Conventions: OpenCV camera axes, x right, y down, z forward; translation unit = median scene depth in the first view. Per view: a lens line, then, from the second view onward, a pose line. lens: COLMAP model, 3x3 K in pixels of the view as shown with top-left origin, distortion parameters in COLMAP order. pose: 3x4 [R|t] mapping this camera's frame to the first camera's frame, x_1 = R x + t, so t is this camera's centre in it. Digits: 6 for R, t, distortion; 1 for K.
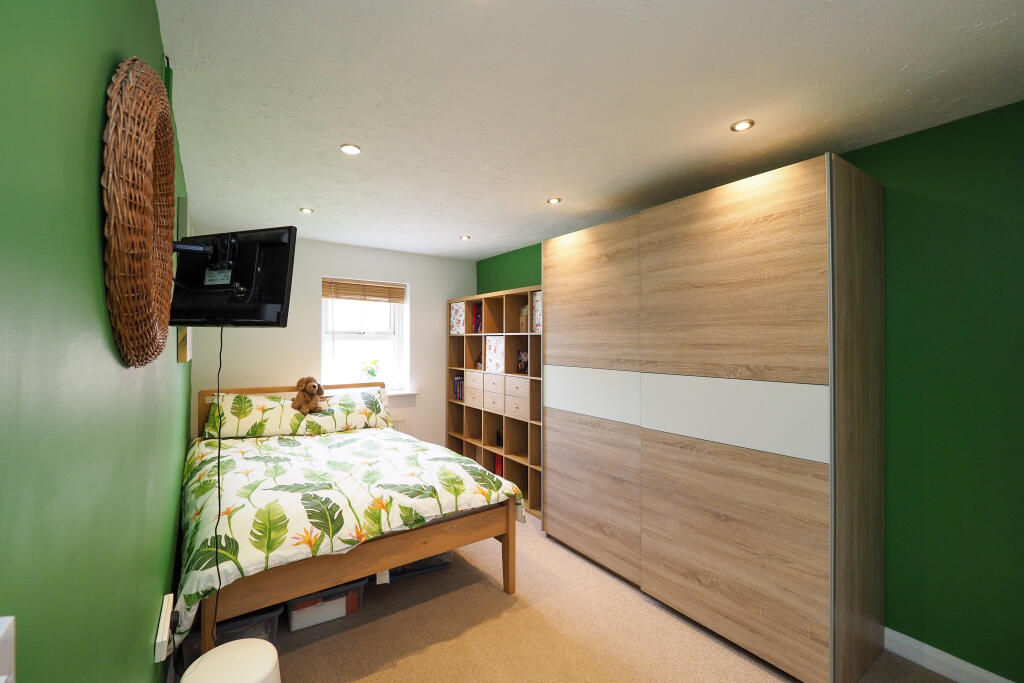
lens RADIAL K [[426.7, 0, 509.9], [0, 426.7, 338.4], [0, 0, 1]] dist [0.000487, -0.000039]
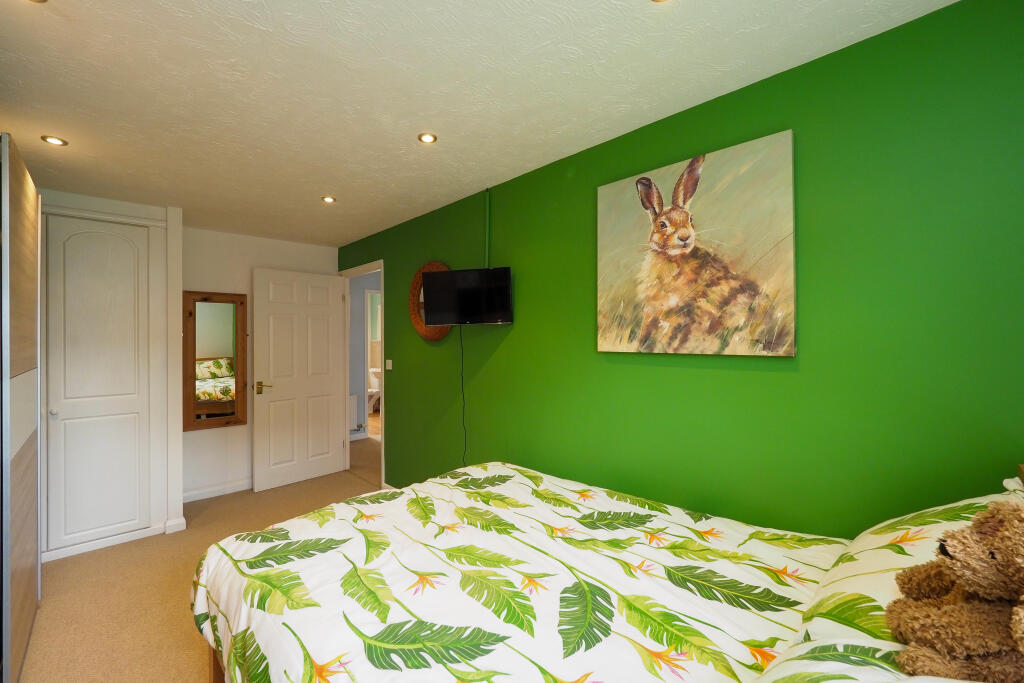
lens RADIAL K [[426.7, 0, 509.9], [0, 426.7, 338.4], [0, 0, 1]] dist [0.000487, -0.000039]
pose [[-0.988486, 0.003868, -0.151265, -0.355263], [0.005018, 0.999961, -0.007220, 0.024653], [0.151232, -0.007896, -0.988467, 1.754201]]
